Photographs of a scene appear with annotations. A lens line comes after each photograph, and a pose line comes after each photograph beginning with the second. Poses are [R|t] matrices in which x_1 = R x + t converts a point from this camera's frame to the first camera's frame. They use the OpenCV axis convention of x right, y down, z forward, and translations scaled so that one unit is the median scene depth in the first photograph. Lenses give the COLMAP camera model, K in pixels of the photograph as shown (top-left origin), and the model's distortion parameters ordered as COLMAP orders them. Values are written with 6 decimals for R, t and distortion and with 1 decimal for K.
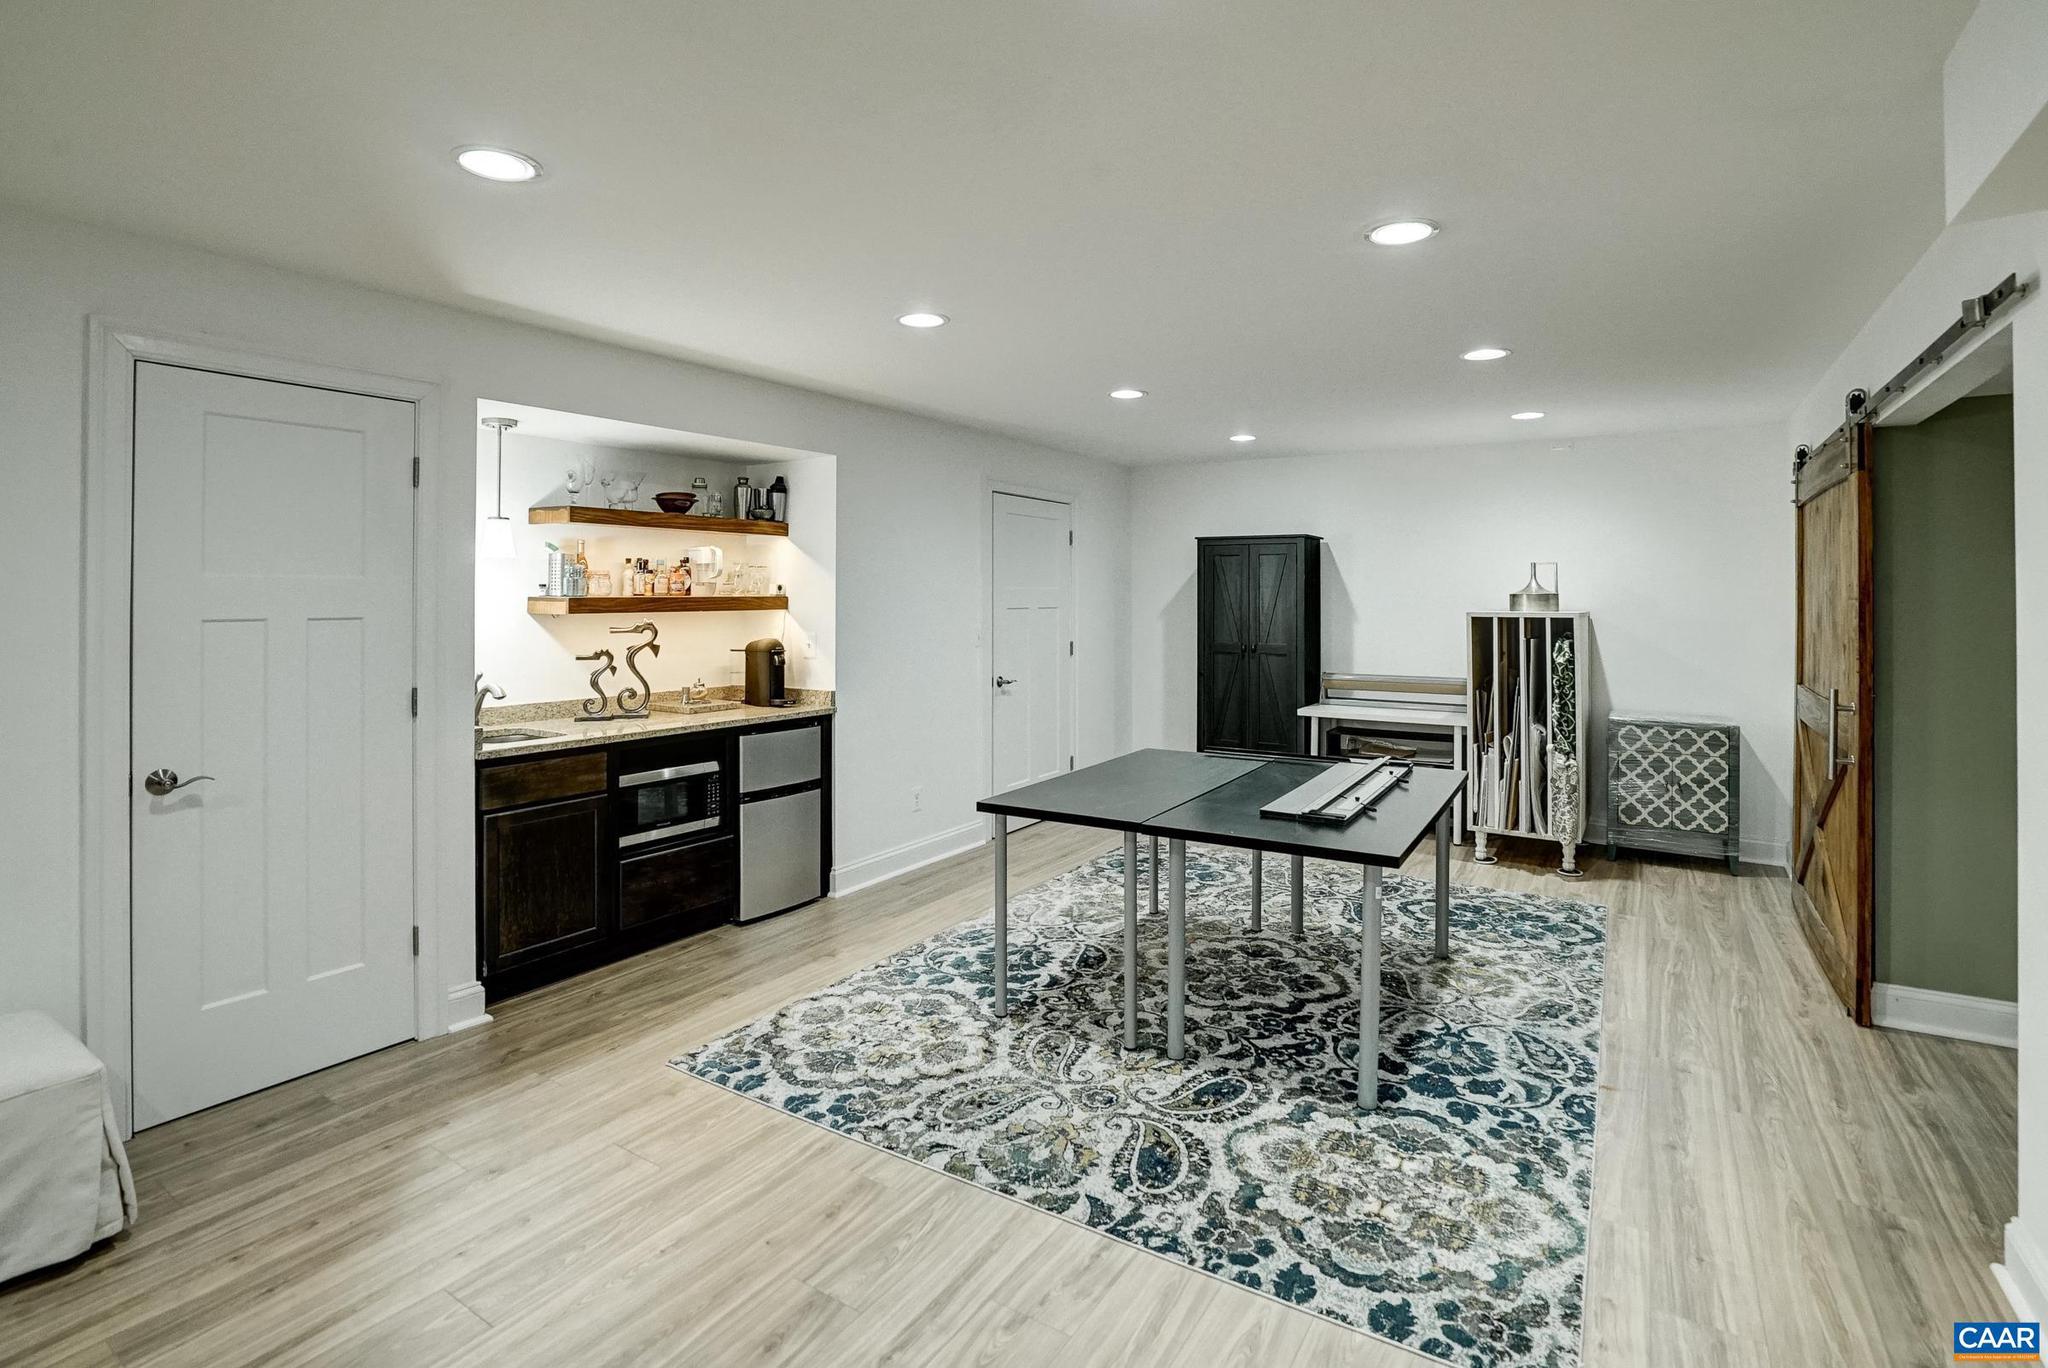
lens RADIAL K [[977.4, 0, 981.4], [0, 977.4, 684.5], [0, 0, 1]] dist [-0.045712, 0.011687]
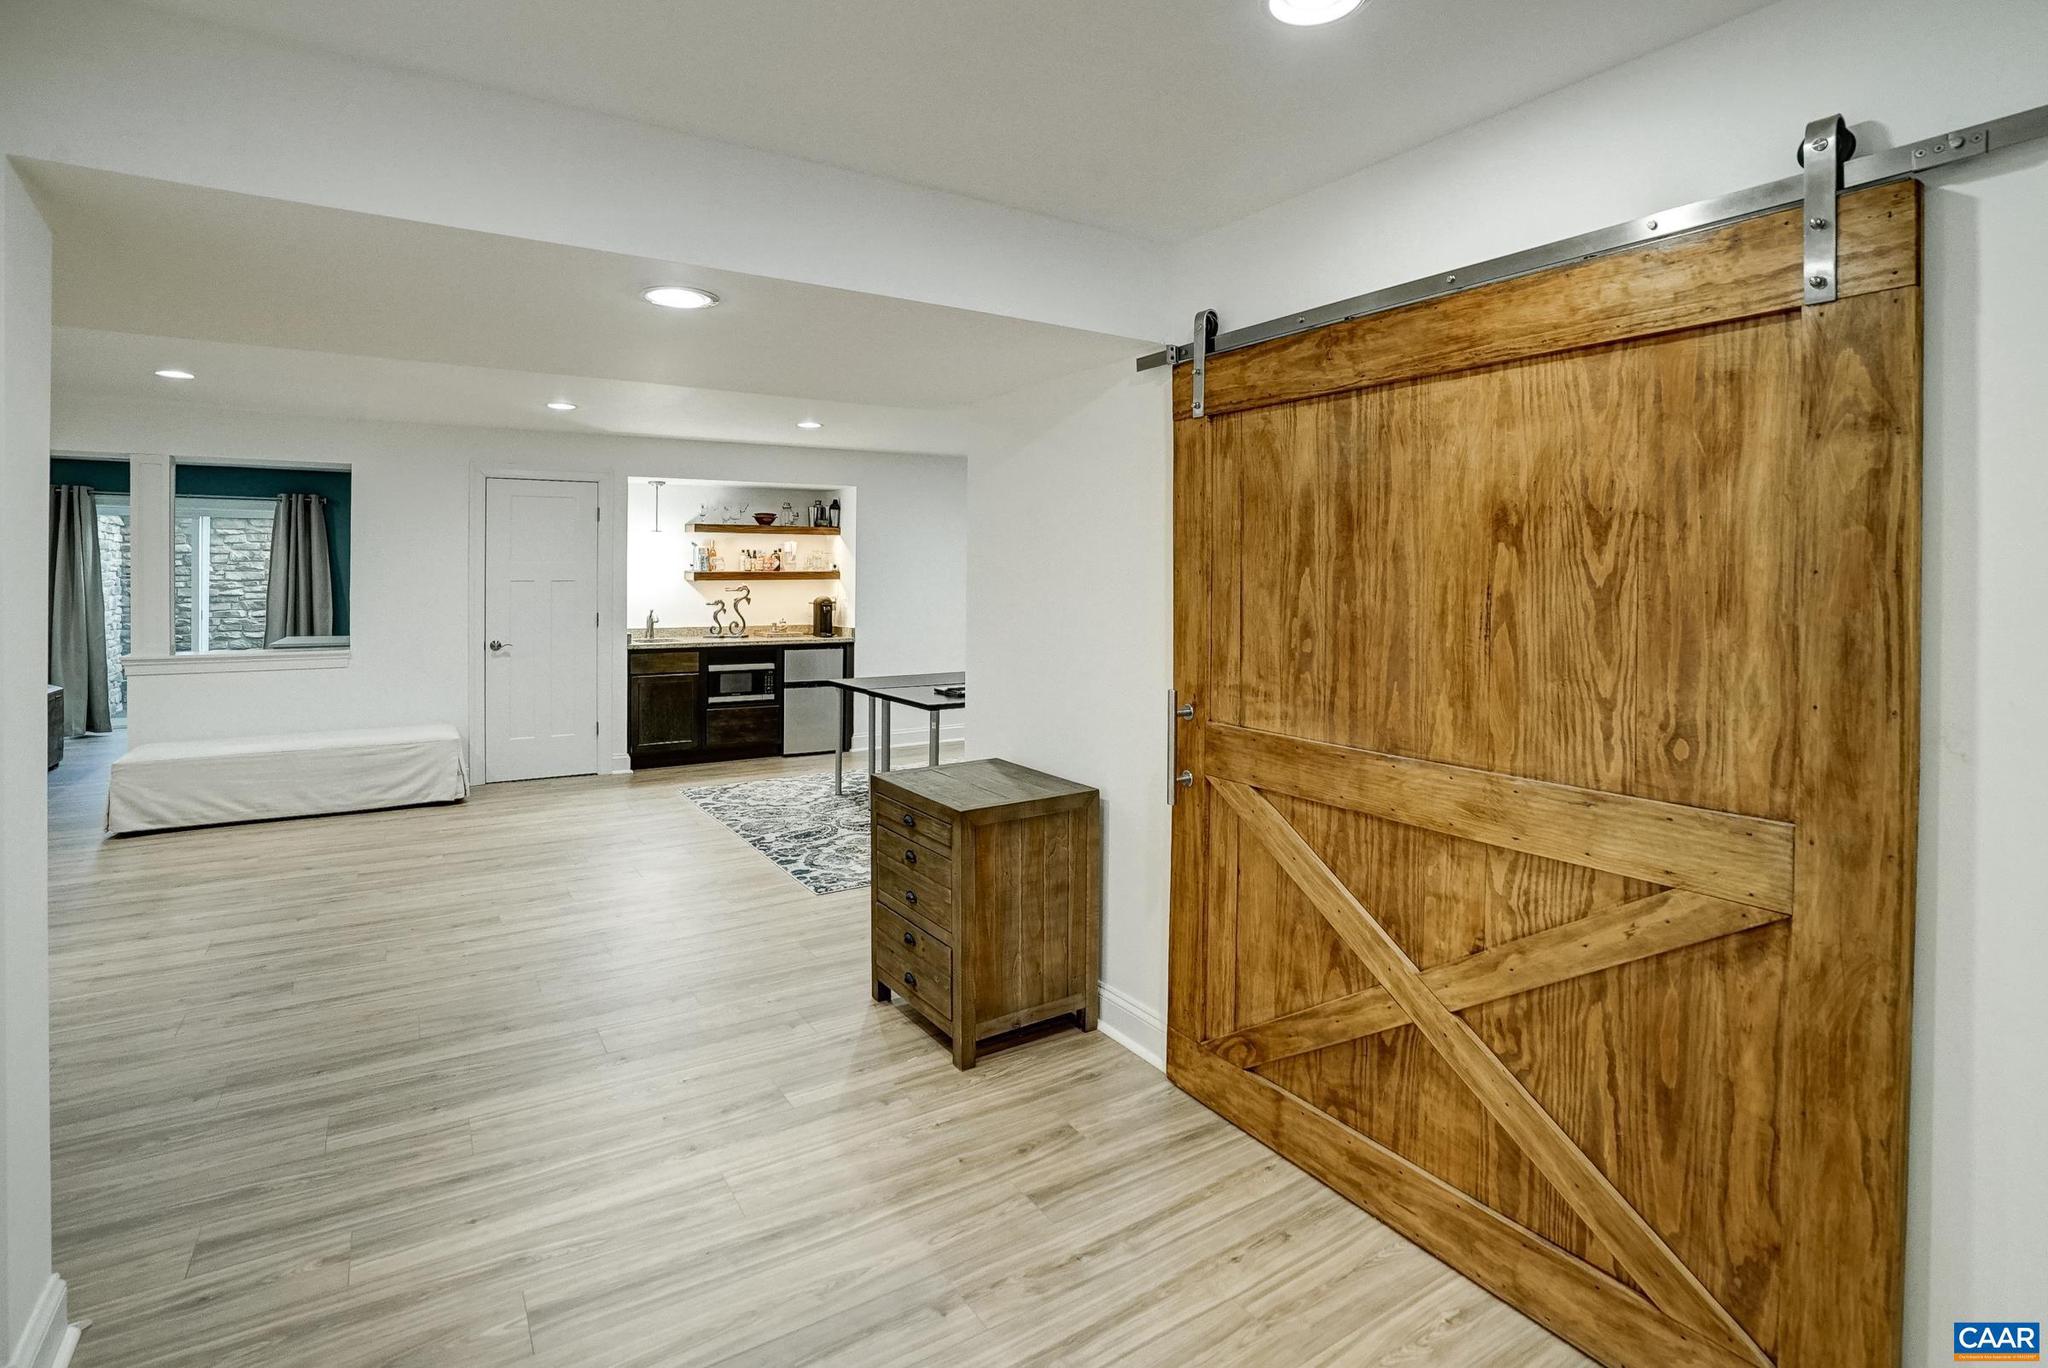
lens RADIAL K [[977.4, 0, 979.8], [0, 977.4, 690.5], [0, 0, 1]] dist [-0.045712, 0.011687]
pose [[0.903342, 0.055215, -0.425352, 0.849726], [-0.039586, 0.998180, 0.045504, 0.031857], [0.427090, -0.024268, 0.903883, -0.474258]]
